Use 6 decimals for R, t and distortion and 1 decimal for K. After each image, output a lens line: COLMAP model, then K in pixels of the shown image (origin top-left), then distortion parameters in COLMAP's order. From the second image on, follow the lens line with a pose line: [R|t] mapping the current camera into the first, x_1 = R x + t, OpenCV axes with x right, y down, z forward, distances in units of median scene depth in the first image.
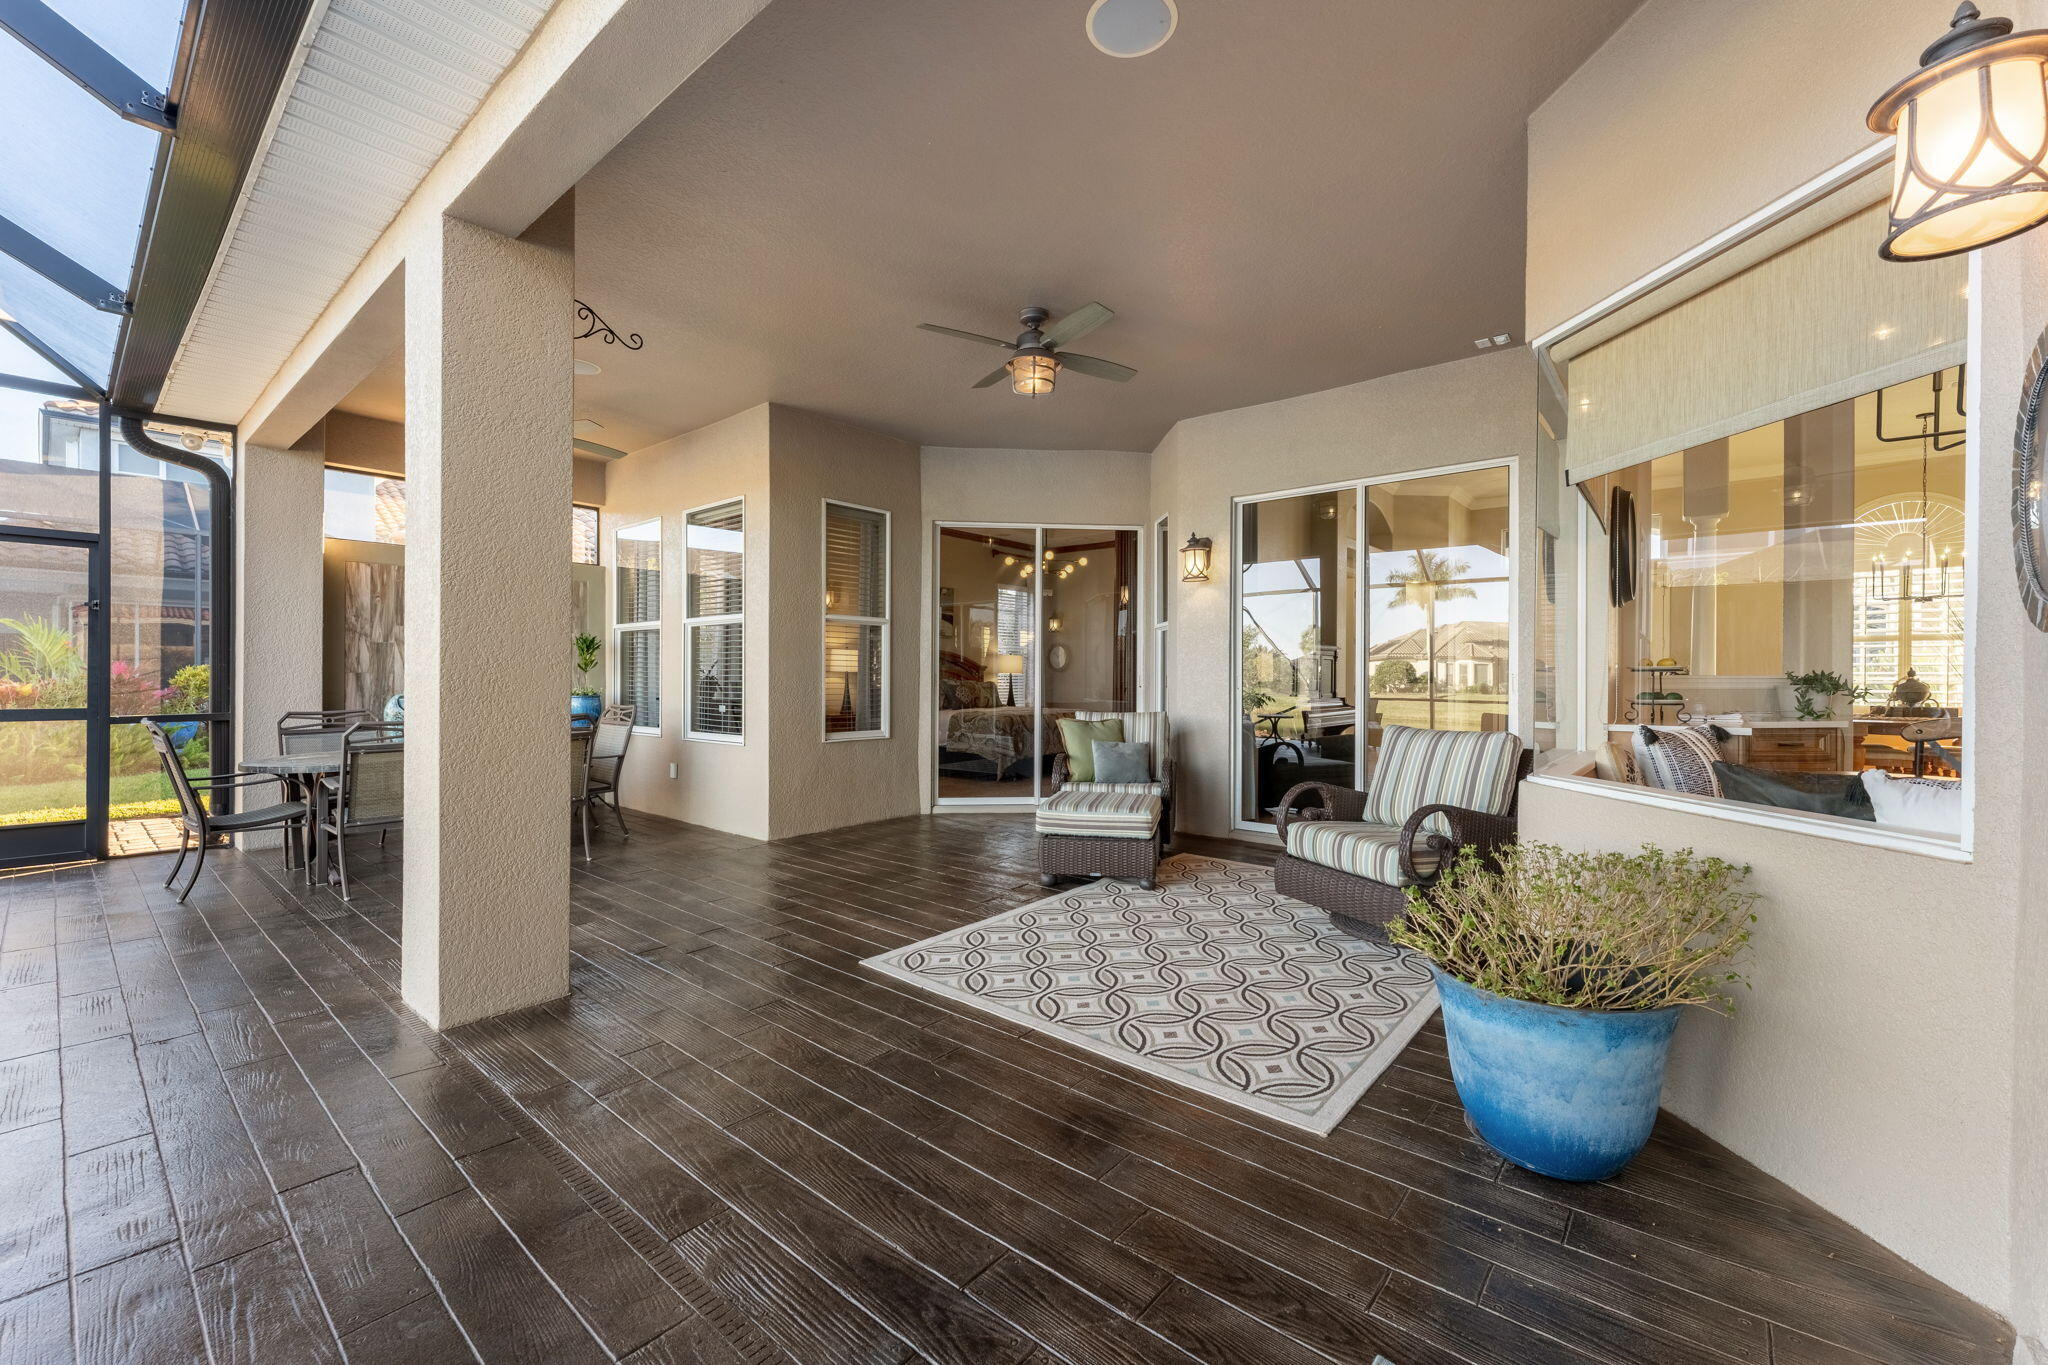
lens RADIAL K [[827.1, 0, 1034.1], [0, 827.1, 675.3], [0, 0, 1]] dist [-0.001138, -0.000459]
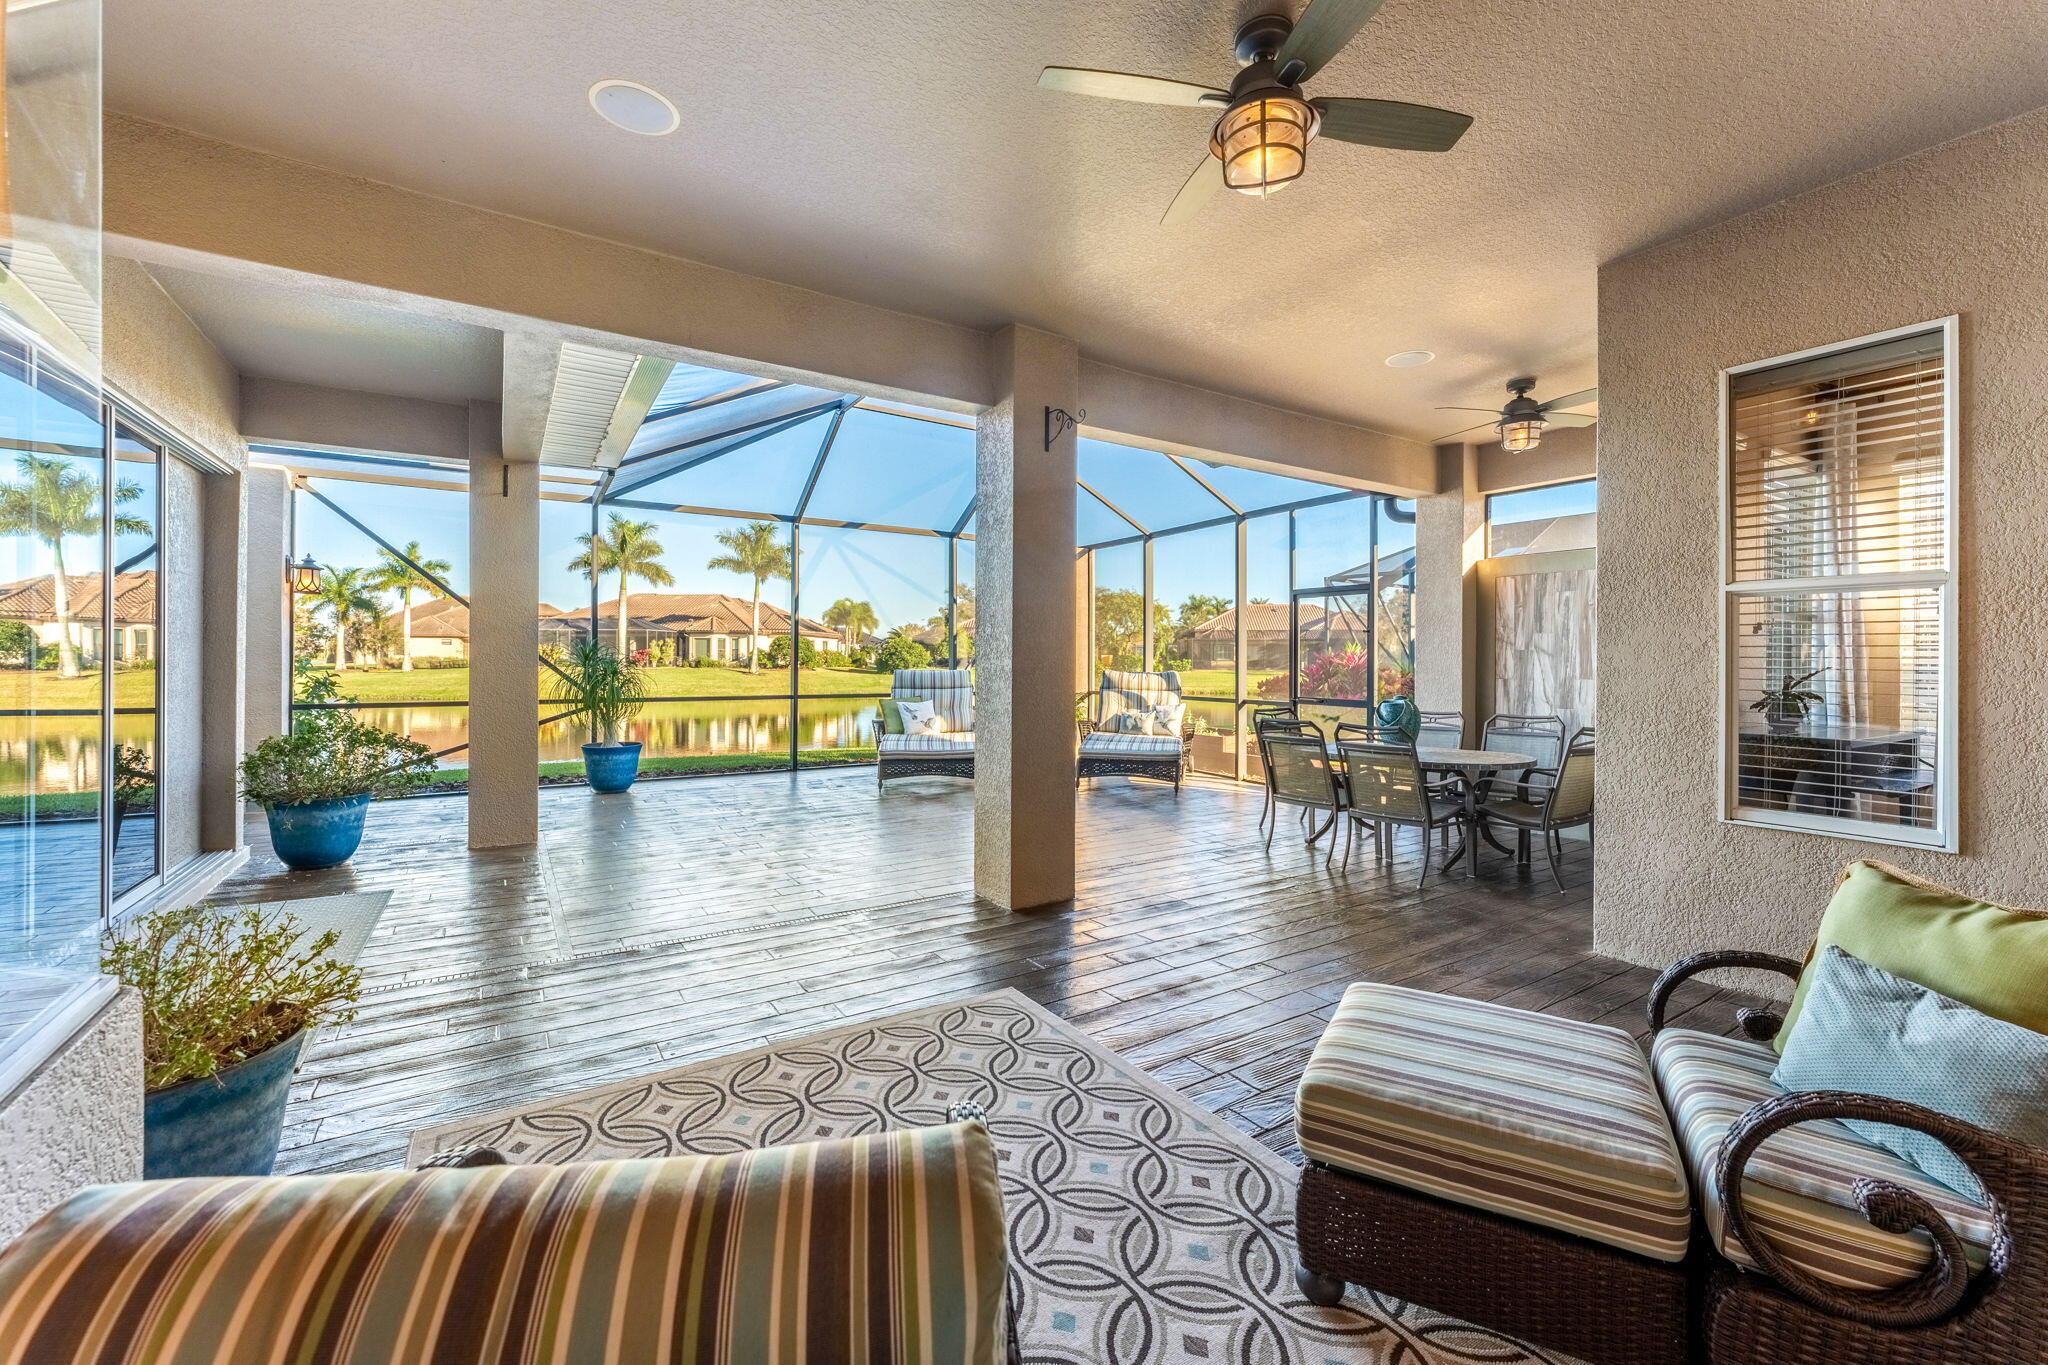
lens RADIAL K [[827.1, 0, 1030.3], [0, 827.1, 663.5], [0, 0, 1]] dist [-0.001138, -0.000459]
pose [[-0.304915, -0.001567, -0.952378, 0.398481], [-0.001971, 0.999998, -0.001015, -0.020715], [0.952378, 0.001567, -0.304917, 0.733927]]
